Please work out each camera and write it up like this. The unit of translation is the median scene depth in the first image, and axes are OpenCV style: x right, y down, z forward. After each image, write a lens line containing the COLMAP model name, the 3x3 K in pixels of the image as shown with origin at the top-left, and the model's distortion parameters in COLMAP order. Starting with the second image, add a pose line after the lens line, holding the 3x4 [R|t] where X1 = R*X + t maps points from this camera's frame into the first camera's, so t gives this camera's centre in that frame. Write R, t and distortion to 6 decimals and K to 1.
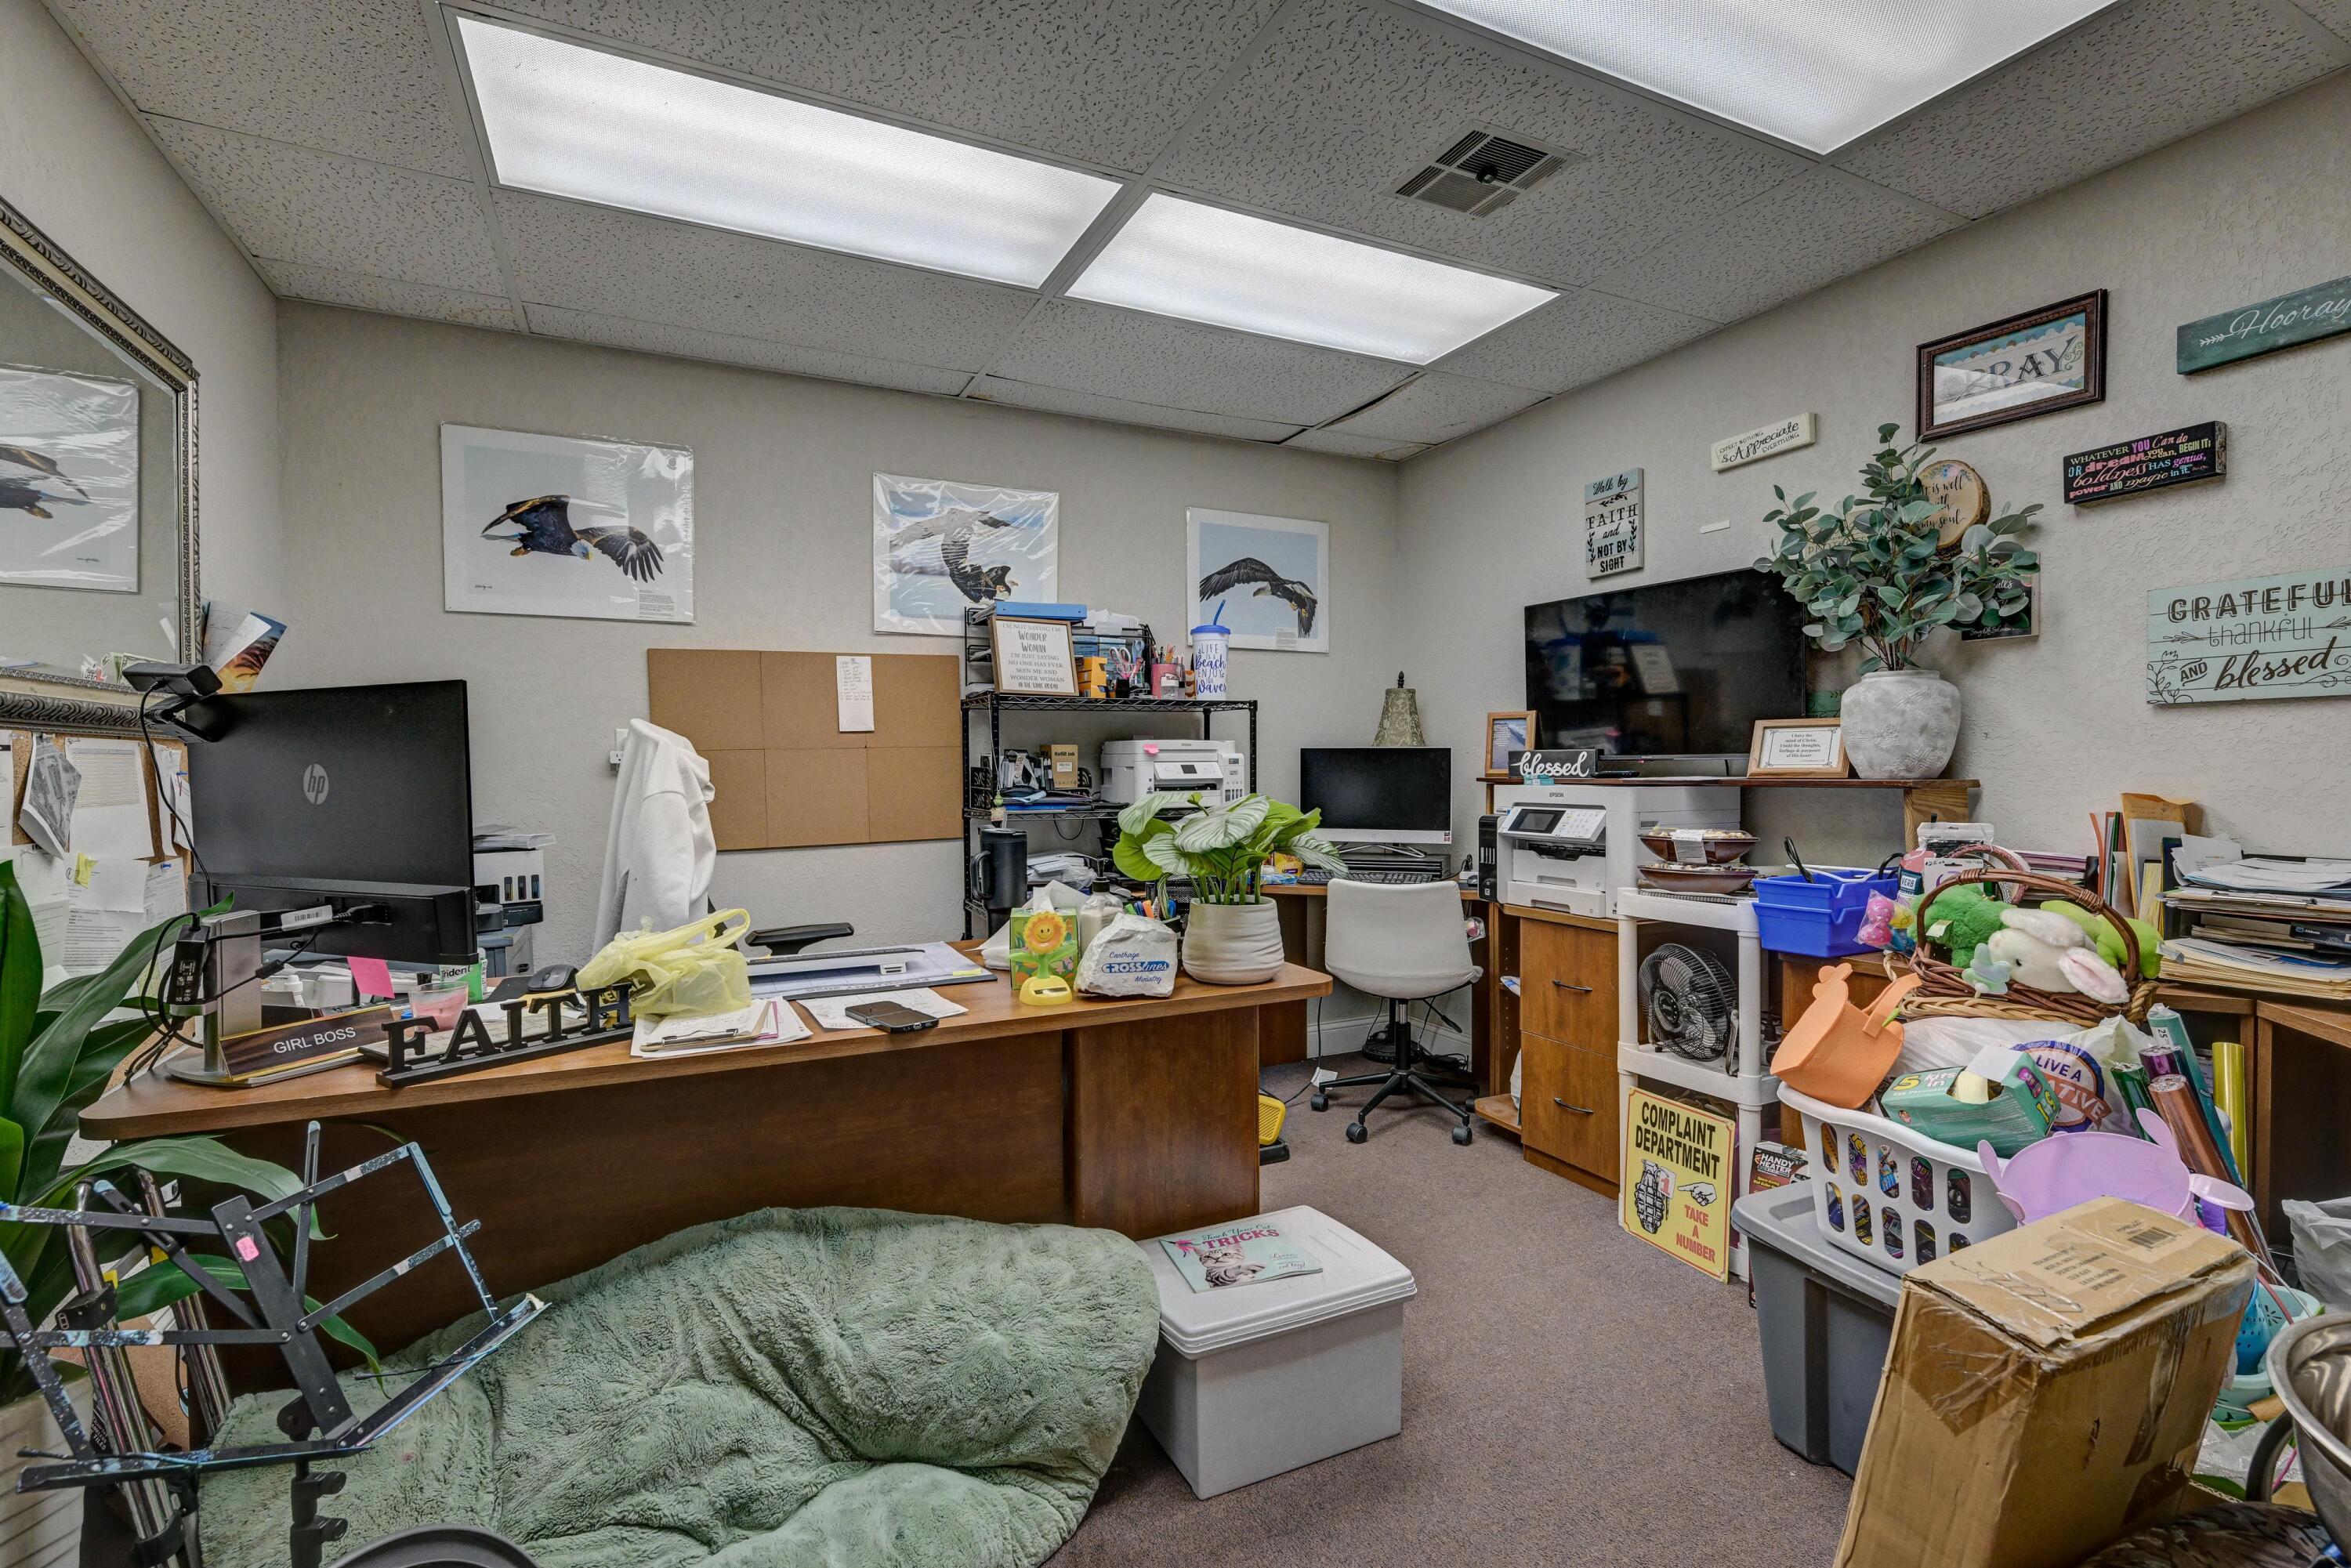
lens RADIAL K [[1071.8, 0, 1175.5], [0, 1071.8, 784.0], [0, 0, 1]] dist [0.000743, 0.000194]
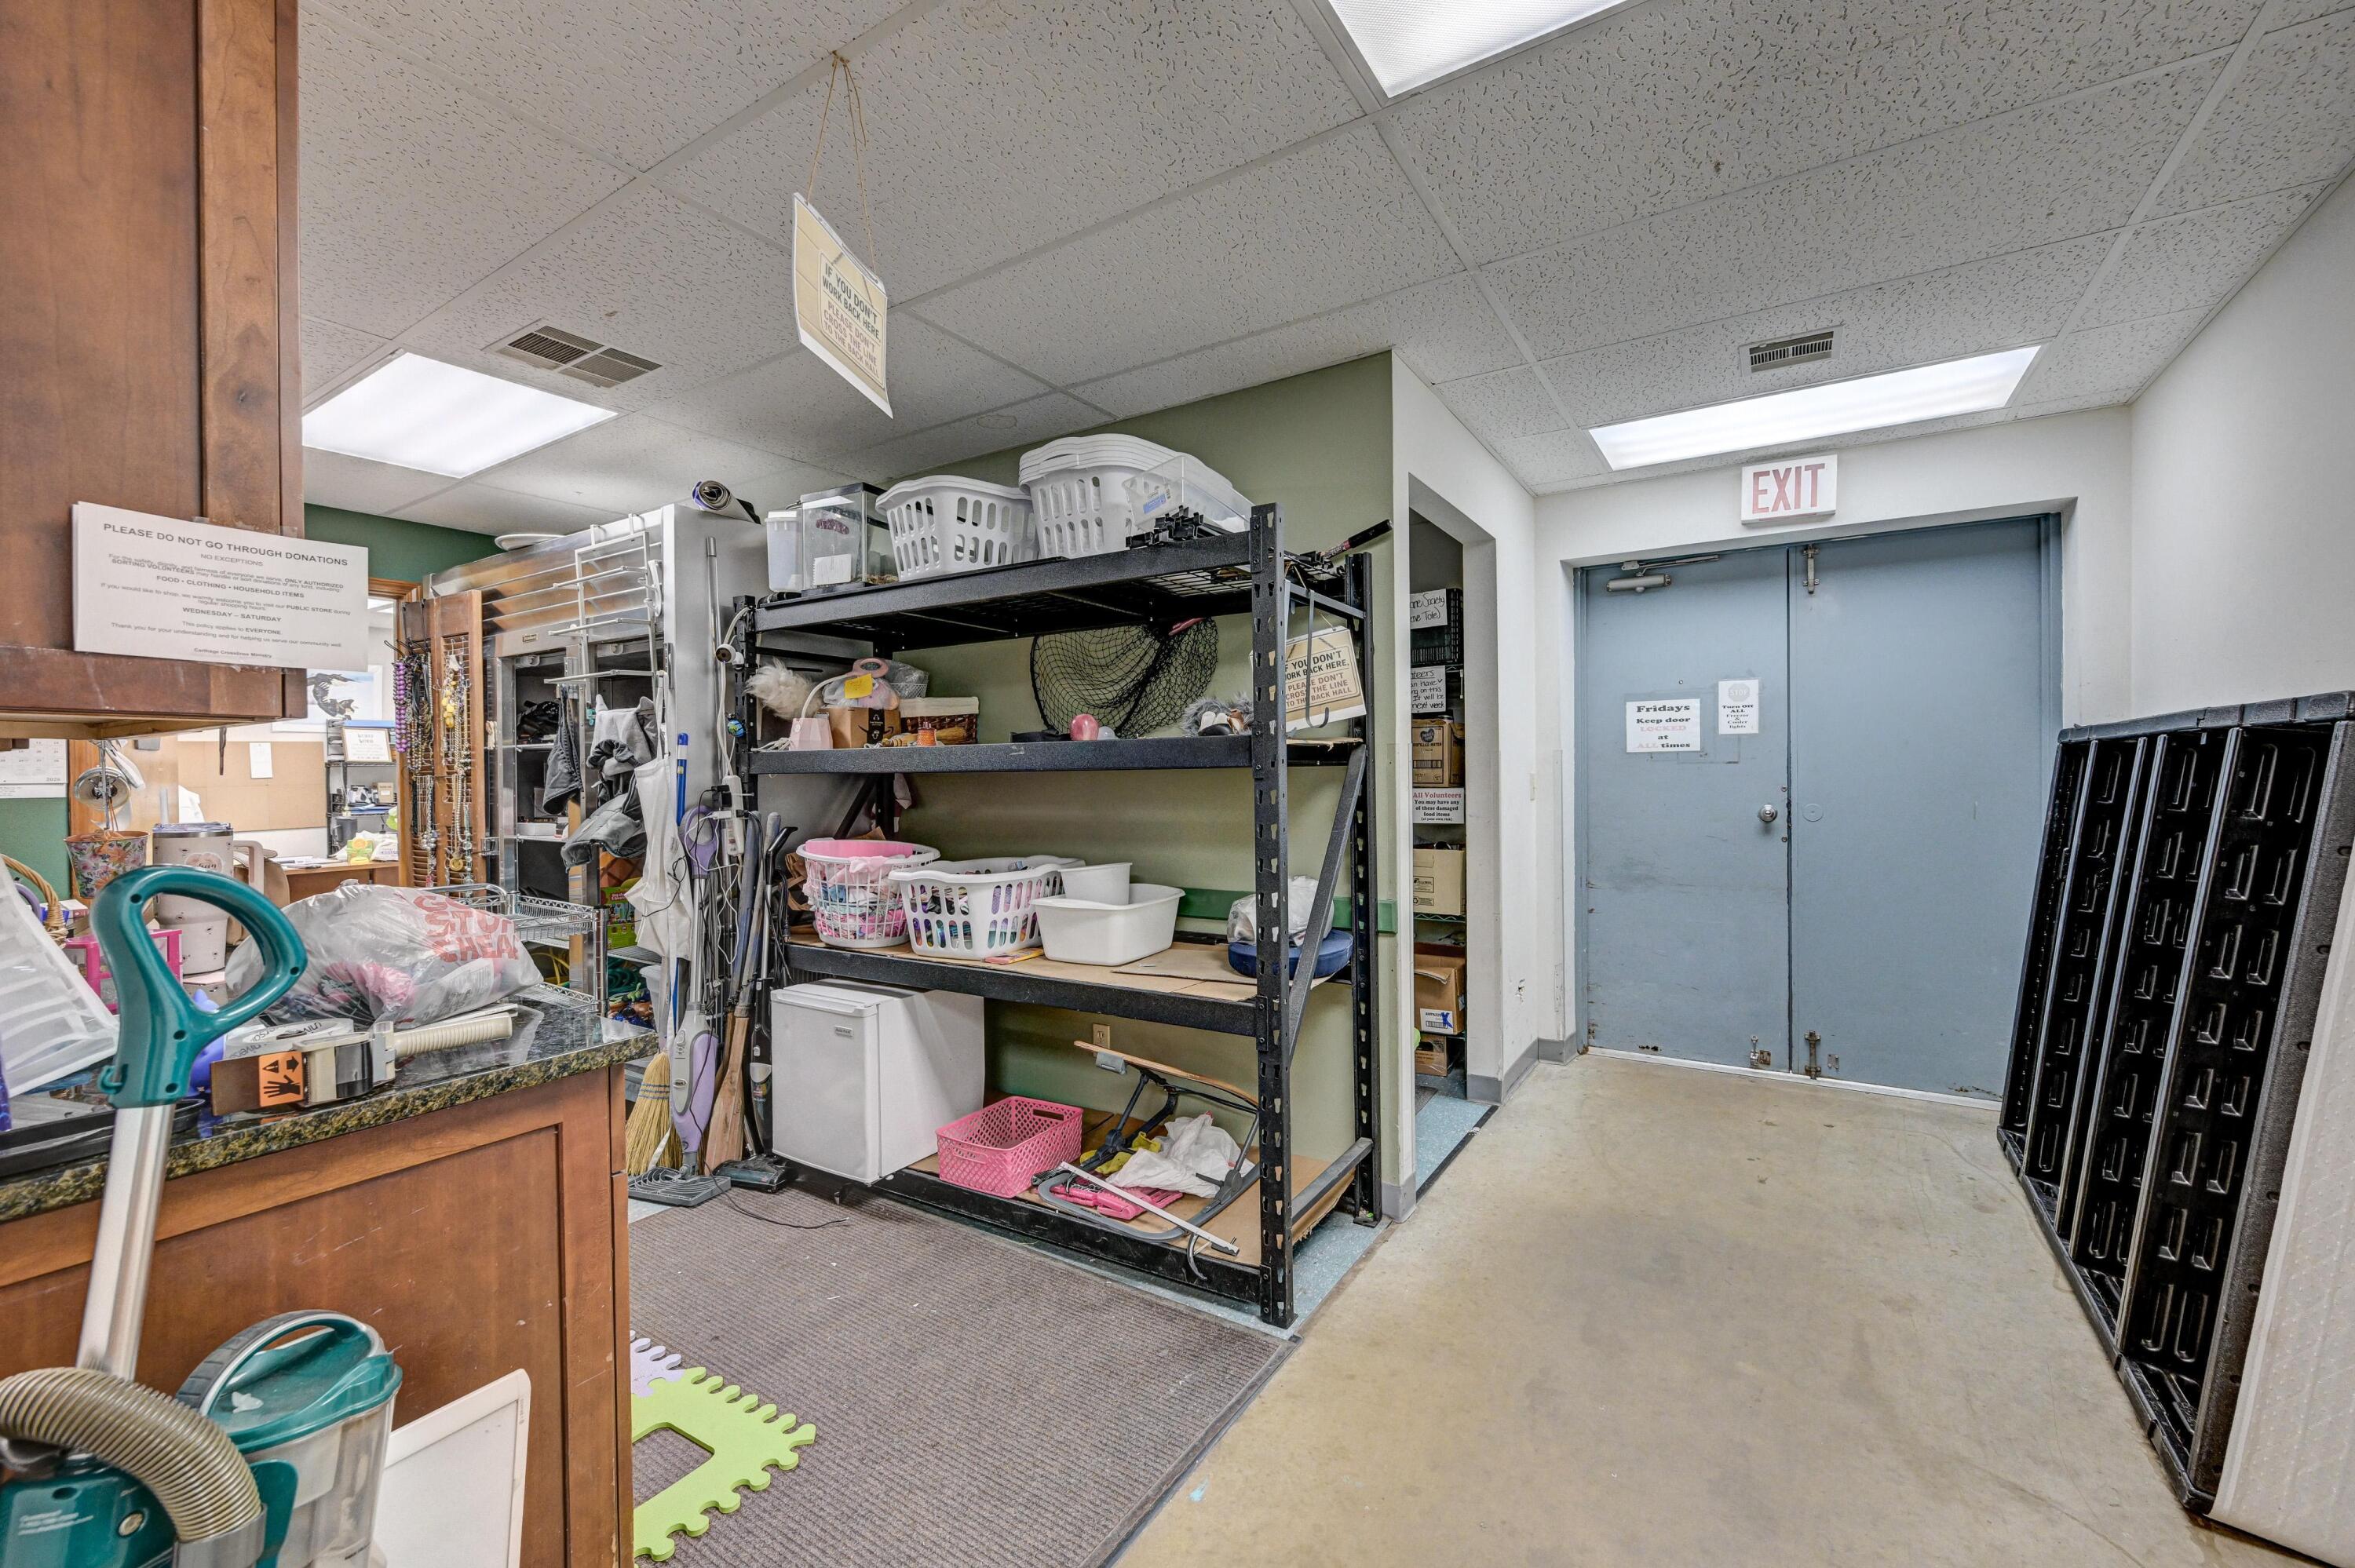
lens RADIAL K [[943.4, 0, 1177.5], [0, 943.4, 784.0], [0, 0, 1]] dist [-0.002582, -0.000236]
pose [[0.857758, -0.012707, 0.513896, 0.315007], [0.016206, 0.999866, -0.002325, -0.002555], [-0.513797, 0.010323, 0.857849, -1.594042]]
